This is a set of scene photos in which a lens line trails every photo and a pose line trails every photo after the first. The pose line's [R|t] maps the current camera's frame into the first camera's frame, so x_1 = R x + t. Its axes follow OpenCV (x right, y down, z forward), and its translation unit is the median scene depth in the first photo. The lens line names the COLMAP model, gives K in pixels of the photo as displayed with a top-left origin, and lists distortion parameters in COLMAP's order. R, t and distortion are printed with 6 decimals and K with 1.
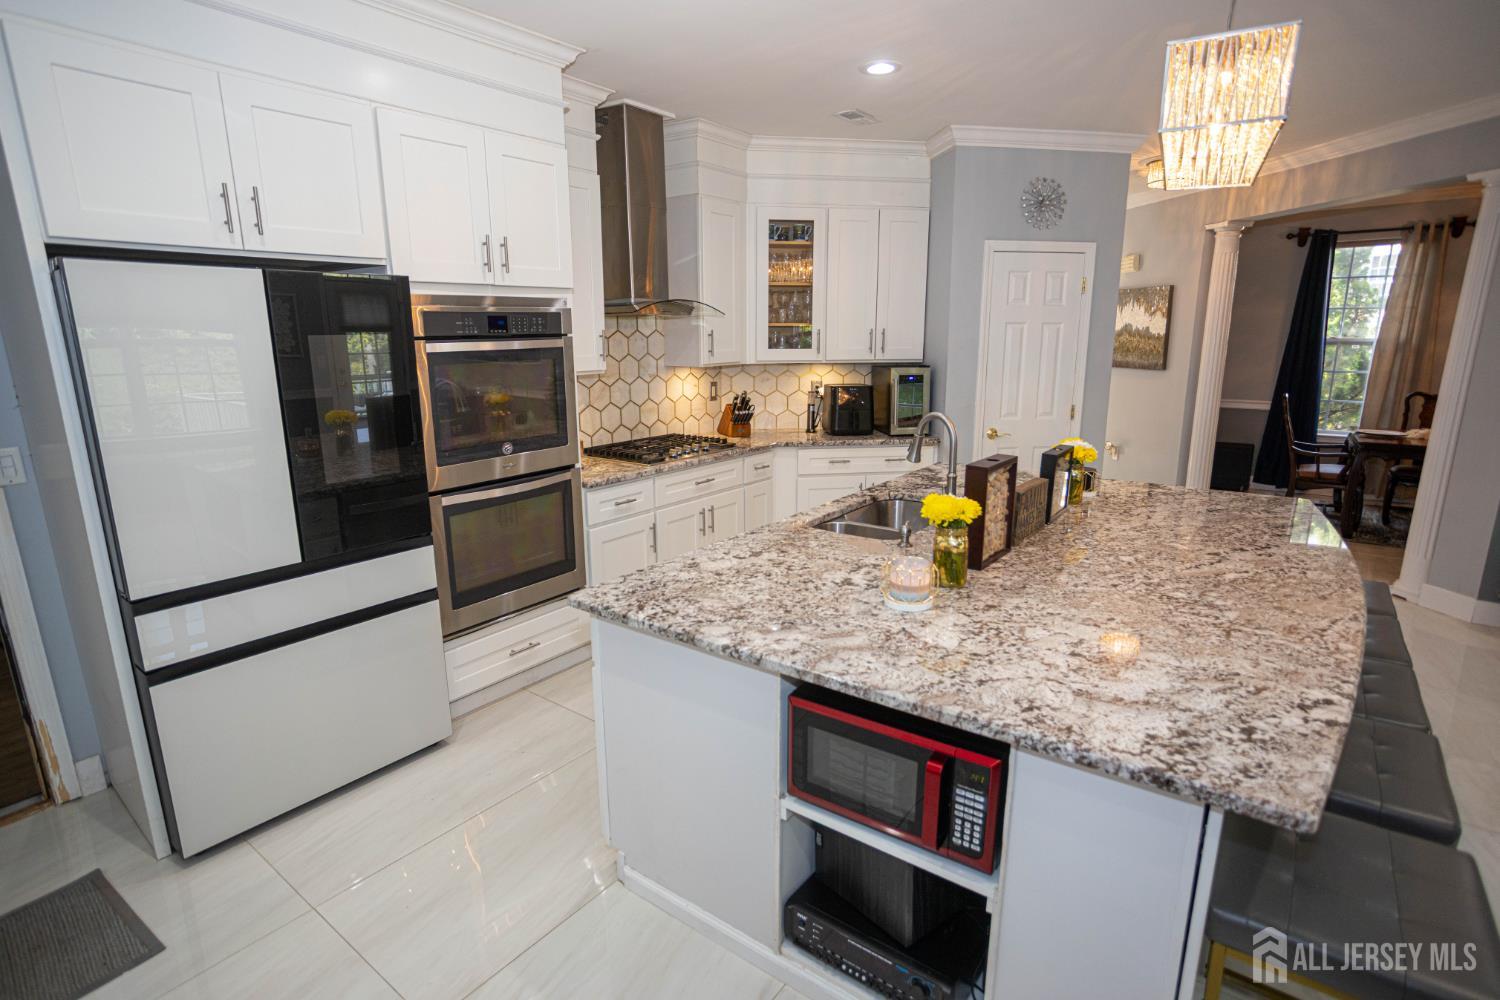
lens RADIAL K [[744.8, 0, 756.2], [0, 744.8, 501.3], [0, 0, 1]] dist [-0.025067, 0.011350]
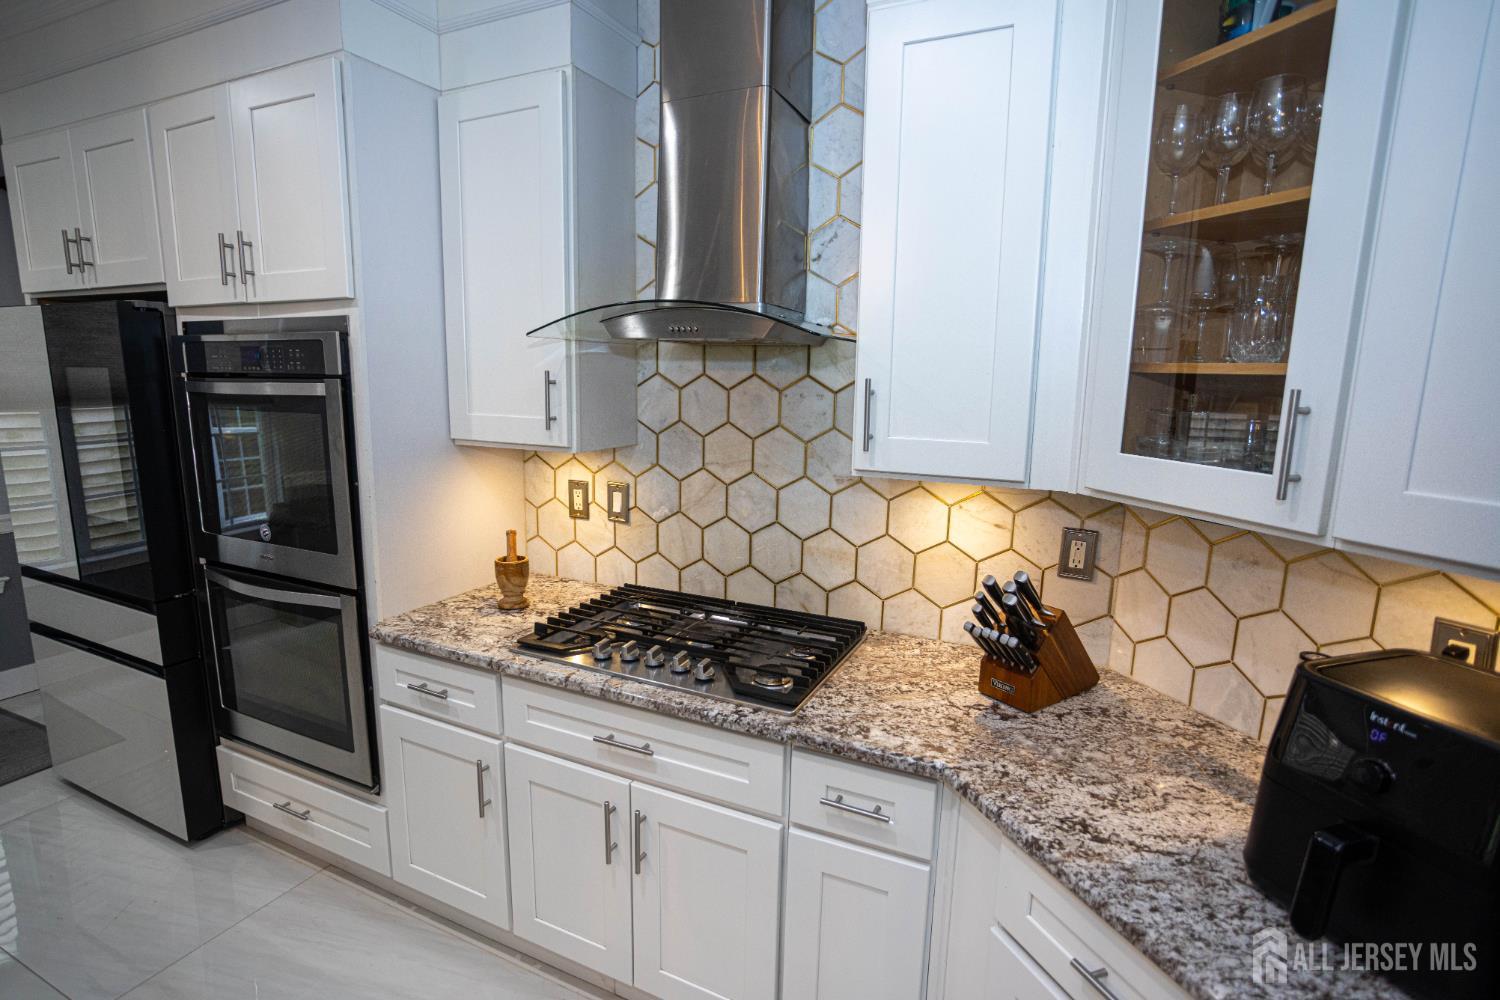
lens RADIAL K [[744.8, 0, 744.3], [0, 744.8, 501.1], [0, 0, 1]] dist [-0.025067, 0.011350]
pose [[0.174848, 0.175076, -0.968905, 0.285712], [-0.238835, 0.962215, 0.130767, -0.205066], [0.955189, 0.208544, 0.210056, 0.875046]]
